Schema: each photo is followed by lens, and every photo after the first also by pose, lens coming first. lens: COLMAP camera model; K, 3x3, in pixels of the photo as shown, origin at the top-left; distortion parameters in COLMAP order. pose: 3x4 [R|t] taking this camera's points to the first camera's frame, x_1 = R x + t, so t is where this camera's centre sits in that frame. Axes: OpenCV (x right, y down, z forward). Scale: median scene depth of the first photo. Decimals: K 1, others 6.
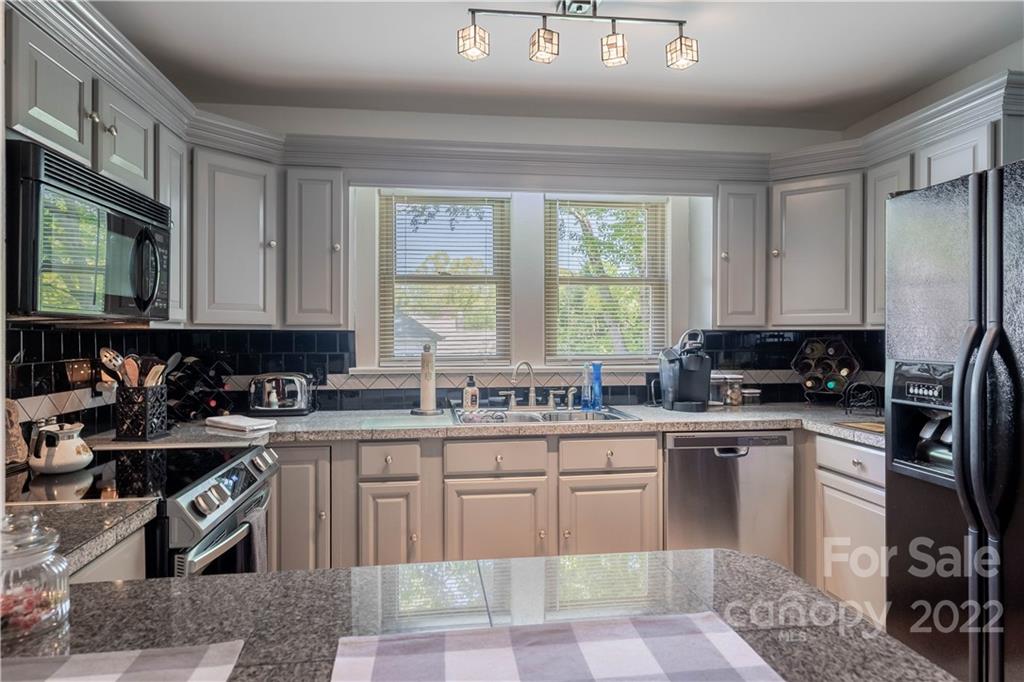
lens RADIAL K [[616.0, 0, 512.2], [0, 616.0, 330.4], [0, 0, 1]] dist [0.000224, -0.000019]
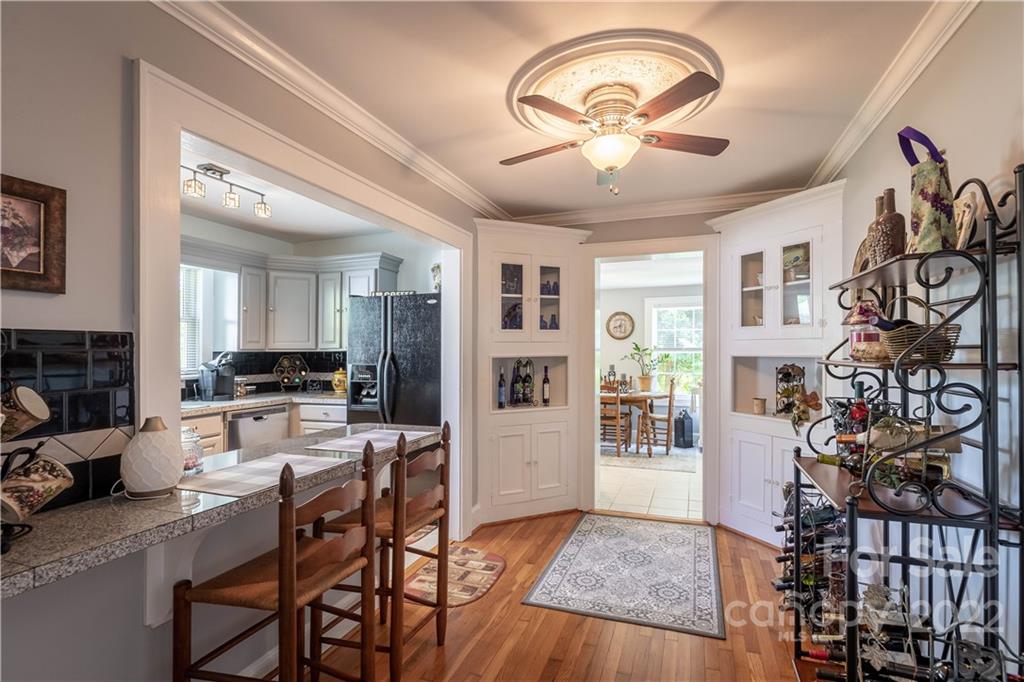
lens RADIAL K [[502.2, 0, 512.1], [0, 502.2, 345.7], [0, 0, 1]] dist [0.000129, 0.000009]
pose [[0.466811, 0.007519, 0.884325, -0.560790], [0.002769, 0.999947, -0.009963, -0.001596], [-0.884353, 0.007099, 0.466765, -0.325414]]
